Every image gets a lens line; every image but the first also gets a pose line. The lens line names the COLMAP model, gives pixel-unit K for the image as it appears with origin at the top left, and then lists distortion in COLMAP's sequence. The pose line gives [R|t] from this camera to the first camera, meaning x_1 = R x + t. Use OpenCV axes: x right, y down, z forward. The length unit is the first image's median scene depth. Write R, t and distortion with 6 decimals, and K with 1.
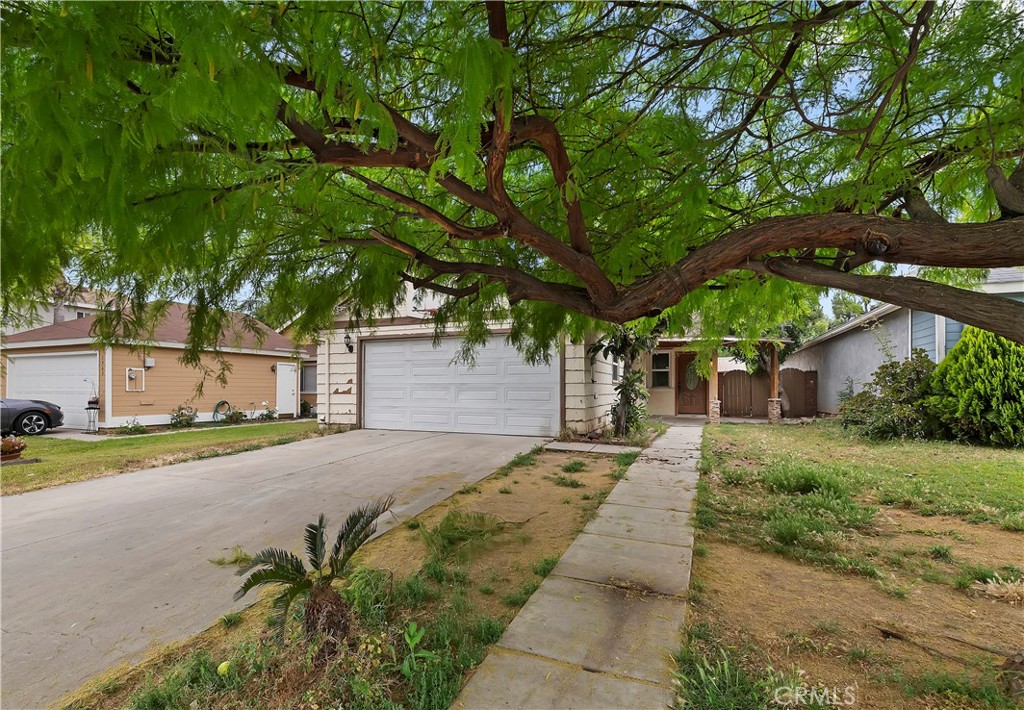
lens RADIAL K [[427.8, 0, 506.2], [0, 427.8, 386.0], [0, 0, 1]] dist [-0.000385, 0.000267]
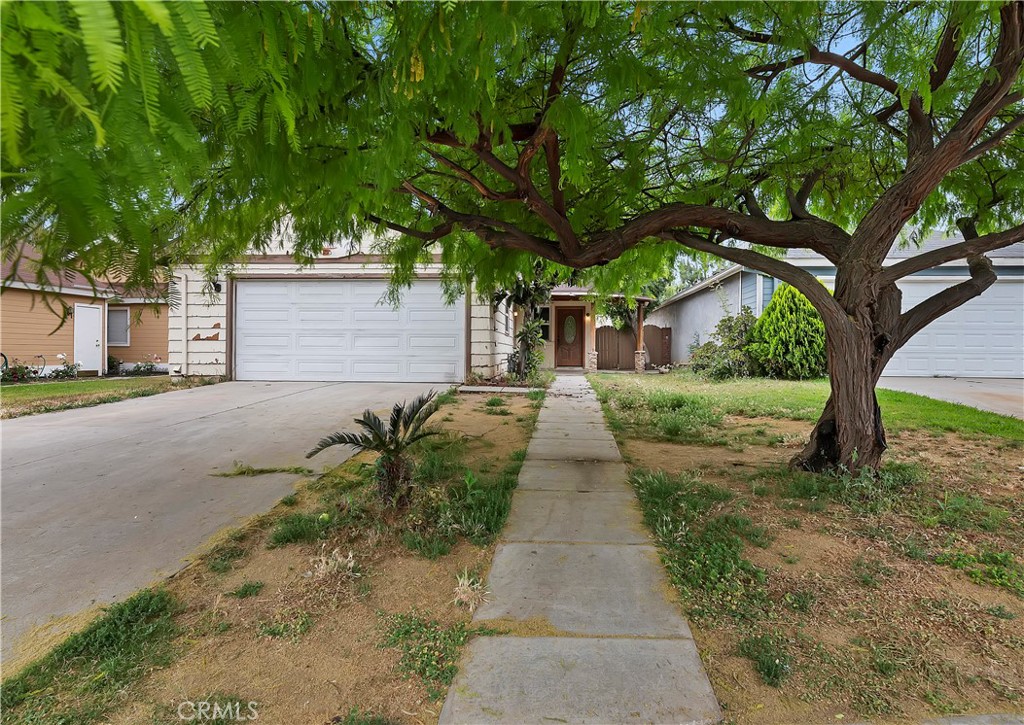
lens RADIAL K [[474.8, 0, 513.7], [0, 474.8, 350.4], [0, 0, 1]] dist [0.000272, -0.000151]
pose [[0.949437, 0.002964, 0.313943, -0.121711], [-0.006944, 0.999909, 0.011561, 0.029122], [-0.313880, -0.013157, 0.949371, -0.113193]]
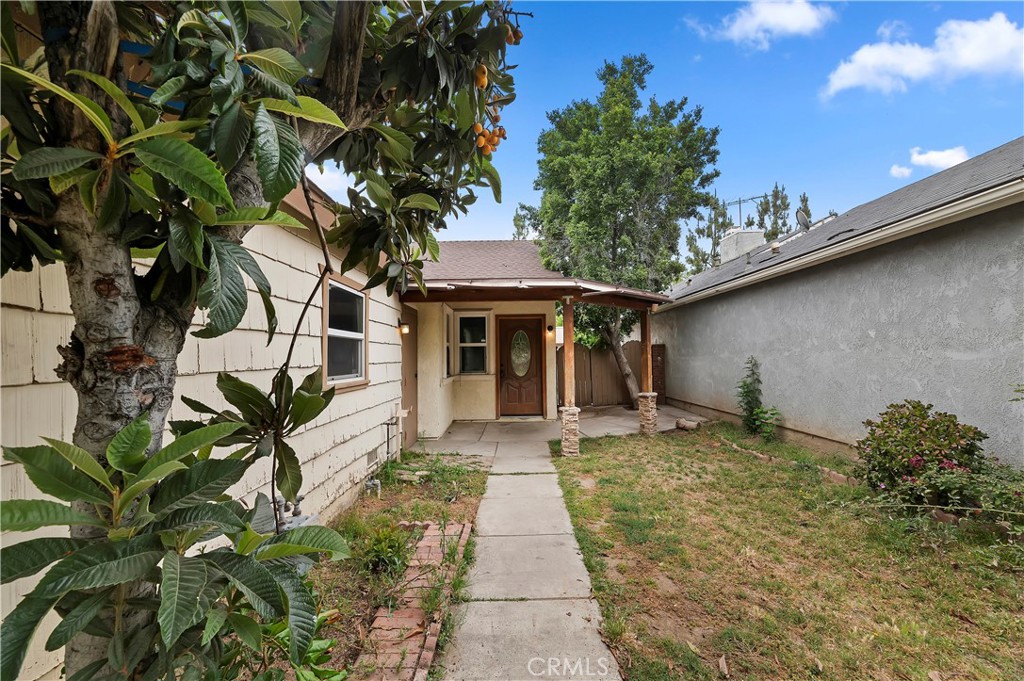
lens RADIAL K [[416.6, 0, 515.2], [0, 416.6, 338.4], [0, 0, 1]] dist [-0.001434, -0.000124]
pose [[0.912847, 0.002170, 0.408297, 0.380189], [0.010445, 0.999535, -0.028665, -0.060022], [-0.408169, 0.030431, 0.912399, 0.951055]]
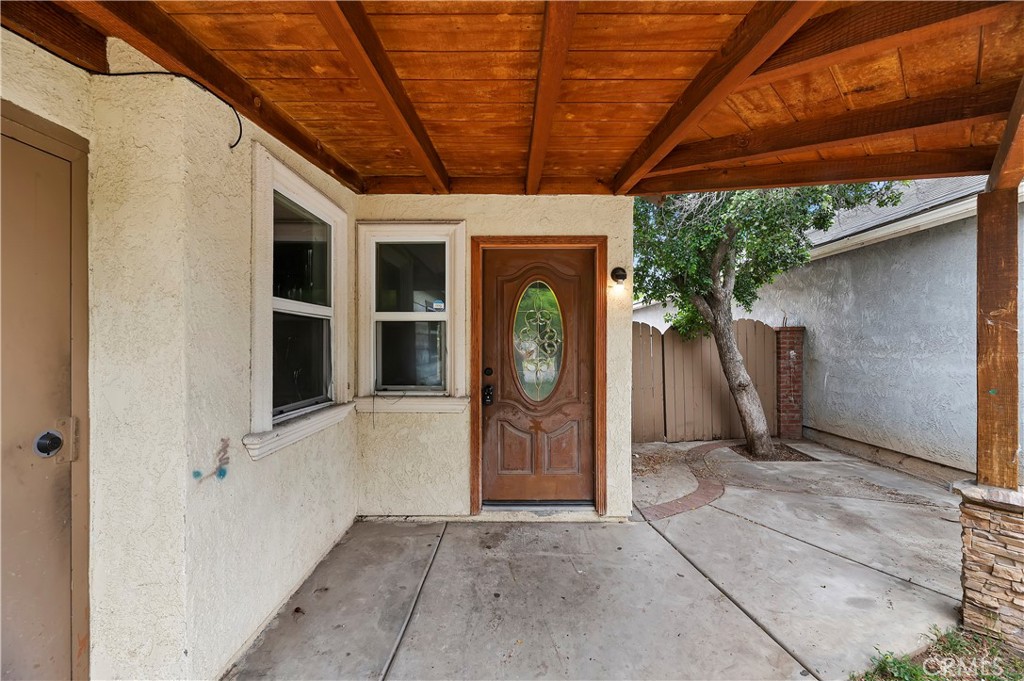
lens RADIAL K [[416.6, 0, 515.2], [0, 416.6, 338.4], [0, 0, 1]] dist [-0.001434, -0.000124]
pose [[0.916107, -0.000015, 0.400935, 0.696649], [0.001100, 0.999996, -0.002474, -0.052945], [-0.400933, 0.002707, 0.916103, 1.673166]]
